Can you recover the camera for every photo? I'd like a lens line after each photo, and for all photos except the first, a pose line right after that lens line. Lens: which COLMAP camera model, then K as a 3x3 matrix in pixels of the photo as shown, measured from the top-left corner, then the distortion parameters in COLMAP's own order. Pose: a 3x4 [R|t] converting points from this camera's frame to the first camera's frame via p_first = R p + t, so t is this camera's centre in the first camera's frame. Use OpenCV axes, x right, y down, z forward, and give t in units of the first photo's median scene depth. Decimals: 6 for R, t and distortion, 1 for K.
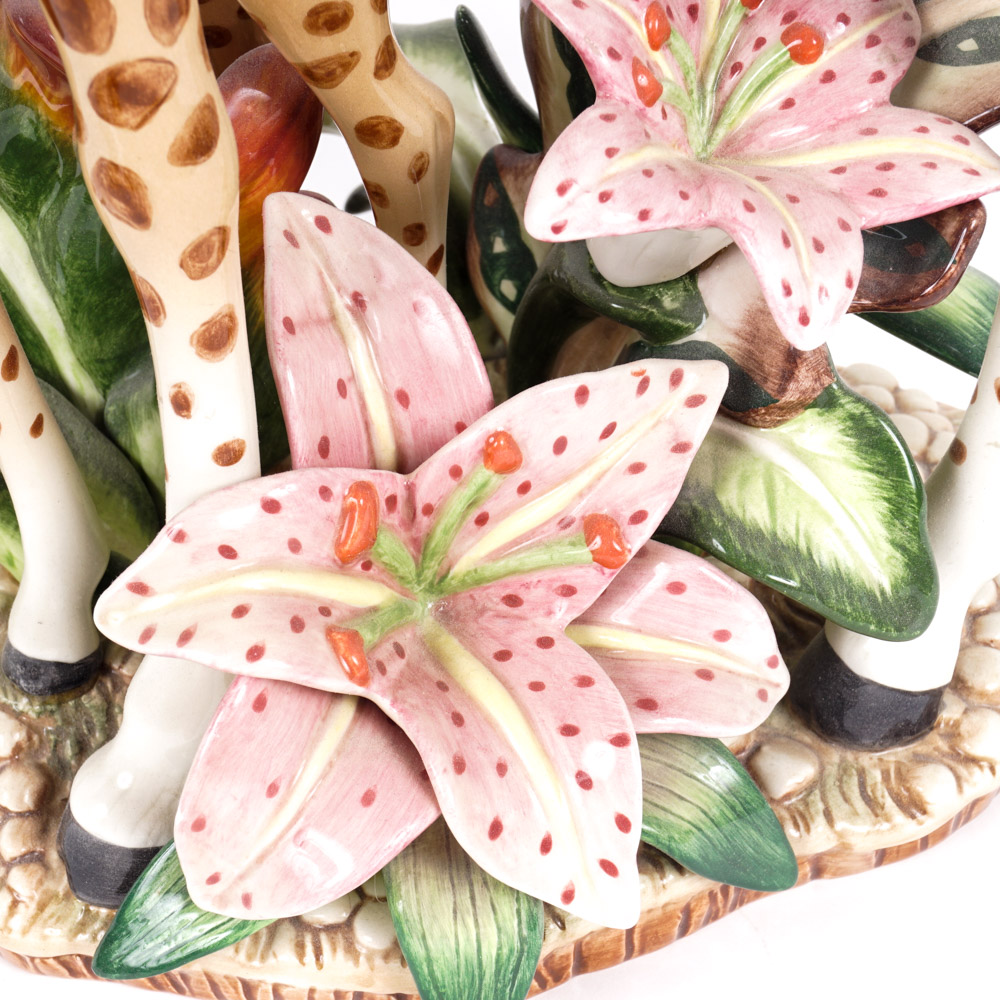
lens RADIAL K [[2802.1, 0, 490.5], [0, 2802.1, 509.2], [0, 0, 1]] dist [-0.019992, 0.000000]
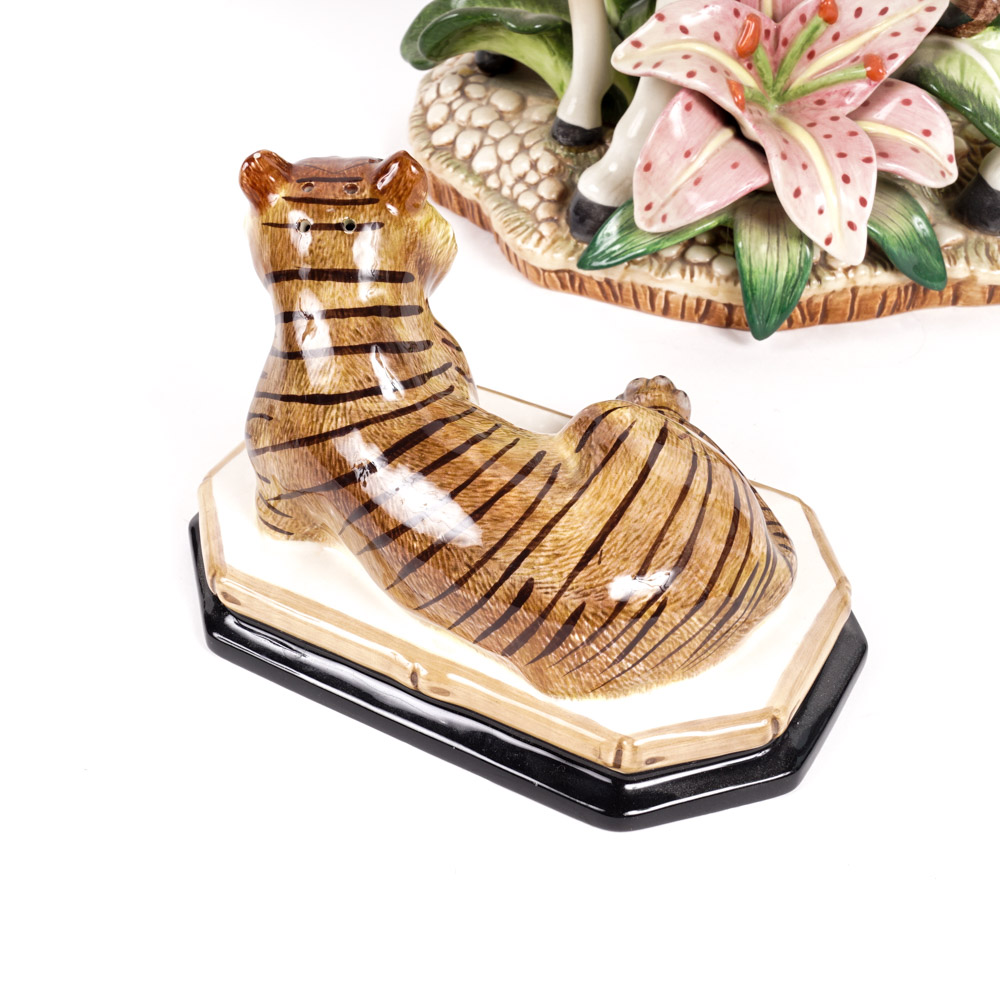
lens RADIAL K [[1639.8, 0, 494.8], [0, 1639.8, 507.1], [0, 0, 1]] dist [-0.058790, 0.000000]
pose [[0.976277, 0.152527, -0.153681, 0.004085], [-0.157884, 0.987185, -0.023209, 0.373669], [0.148171, 0.046922, 0.987848, -0.136273]]
